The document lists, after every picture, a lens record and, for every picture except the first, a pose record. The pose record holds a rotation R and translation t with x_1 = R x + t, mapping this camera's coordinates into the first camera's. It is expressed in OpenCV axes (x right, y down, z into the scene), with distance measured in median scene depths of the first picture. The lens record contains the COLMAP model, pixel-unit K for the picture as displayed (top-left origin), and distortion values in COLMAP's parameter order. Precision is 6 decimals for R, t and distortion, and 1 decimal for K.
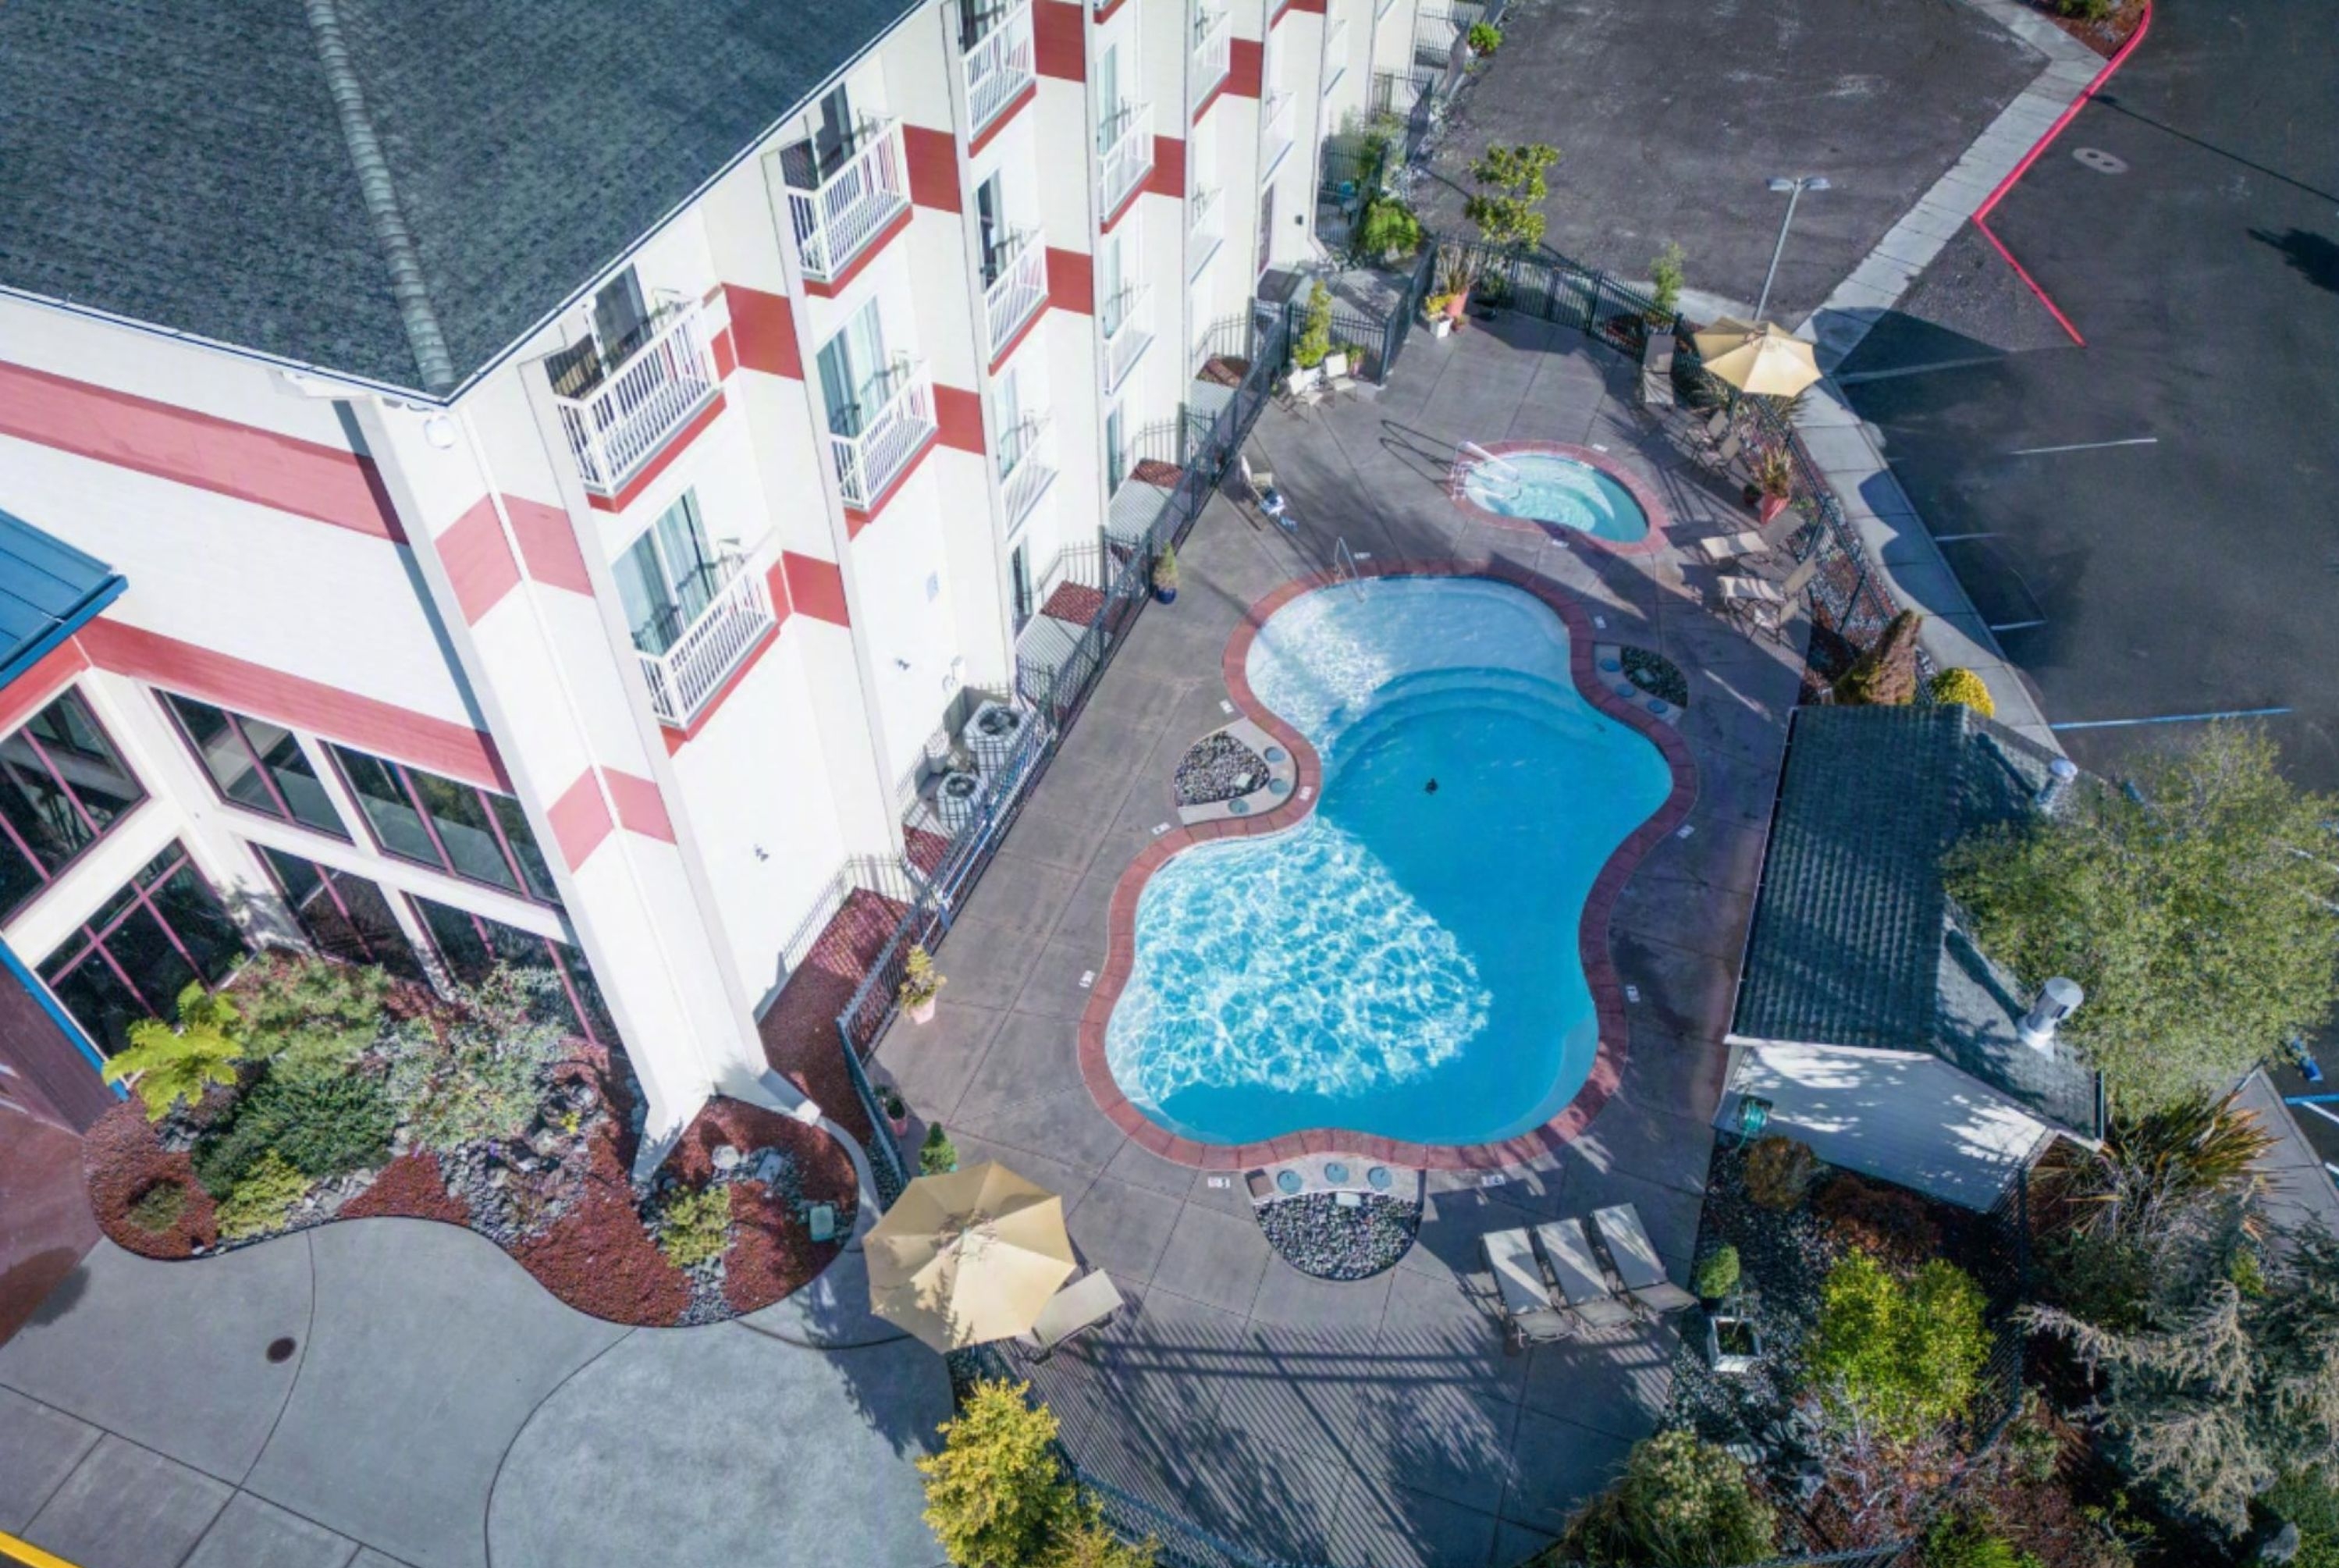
lens RADIAL K [[1666.5, 0, 1173.9], [0, 1666.5, 793.4], [0, 0, 1]] dist [0.003744, -0.003367]
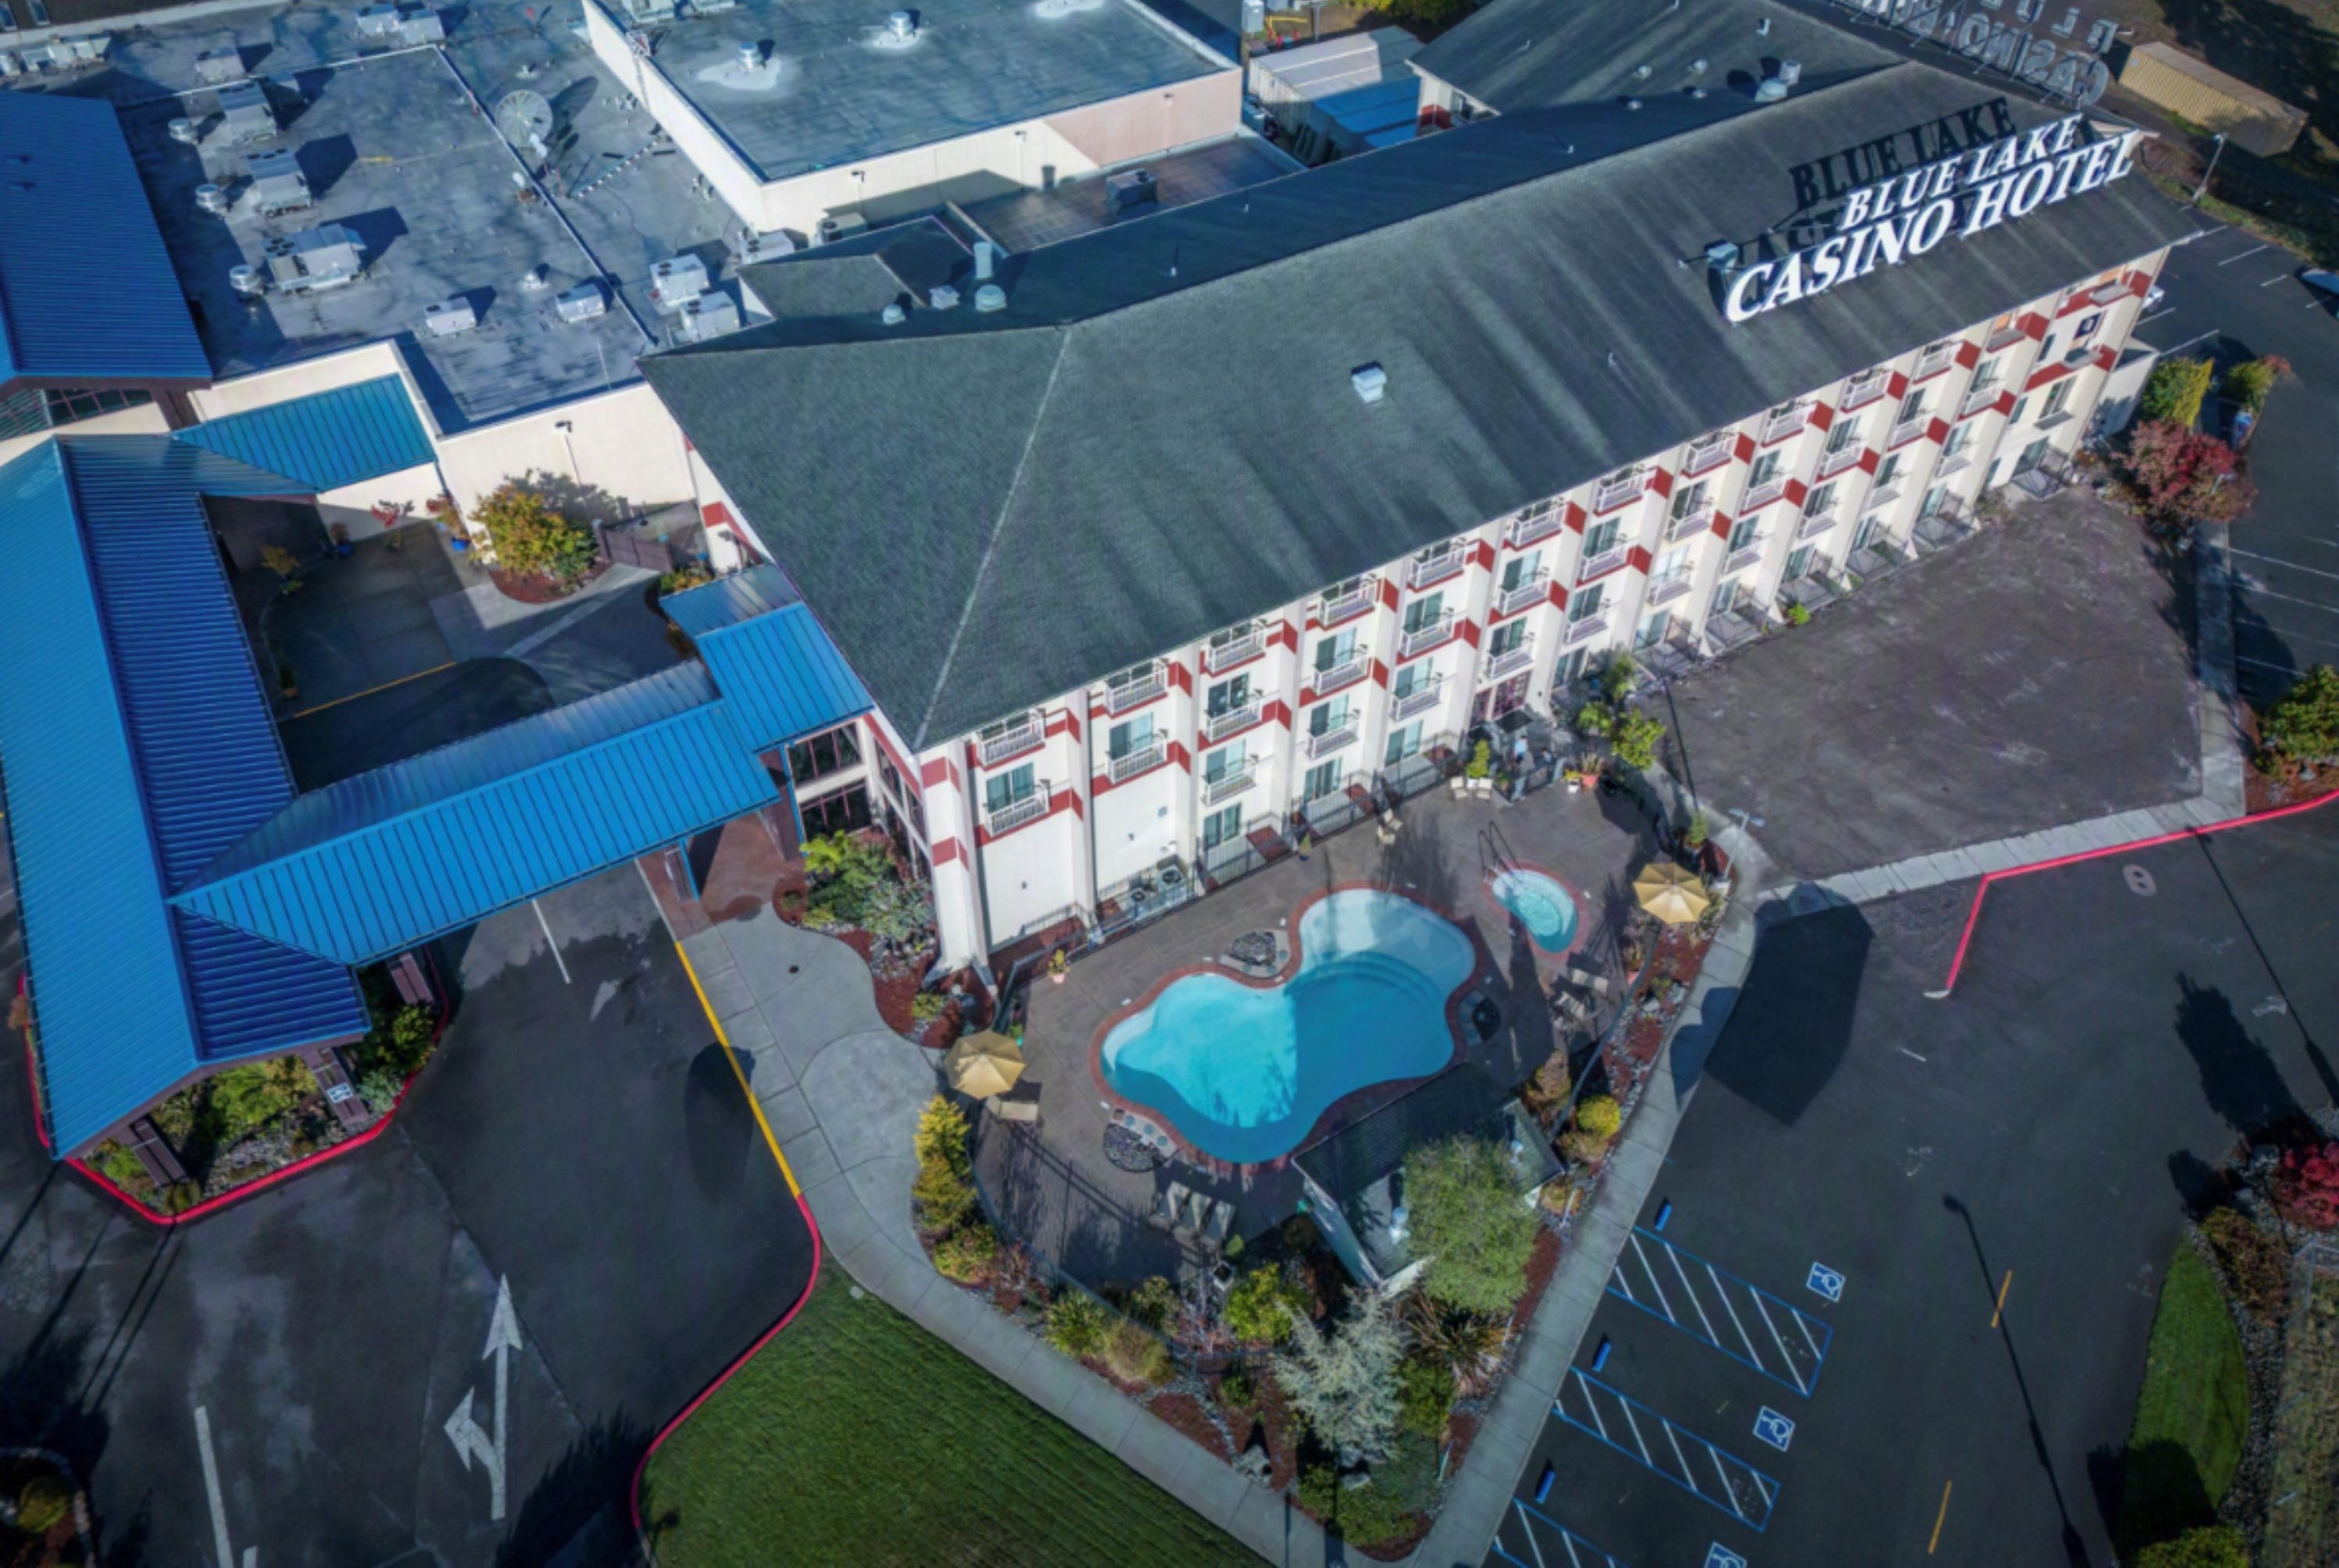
lens RADIAL K [[1666.5, 0, 1175.5], [0, 1666.5, 782.0], [0, 0, 1]] dist [0.003744, -0.003367]
pose [[0.784472, 0.432714, -0.444254, 0.717703], [-0.446058, 0.891371, 0.080560, -0.295887], [0.430855, 0.134966, 0.892271, -0.798784]]
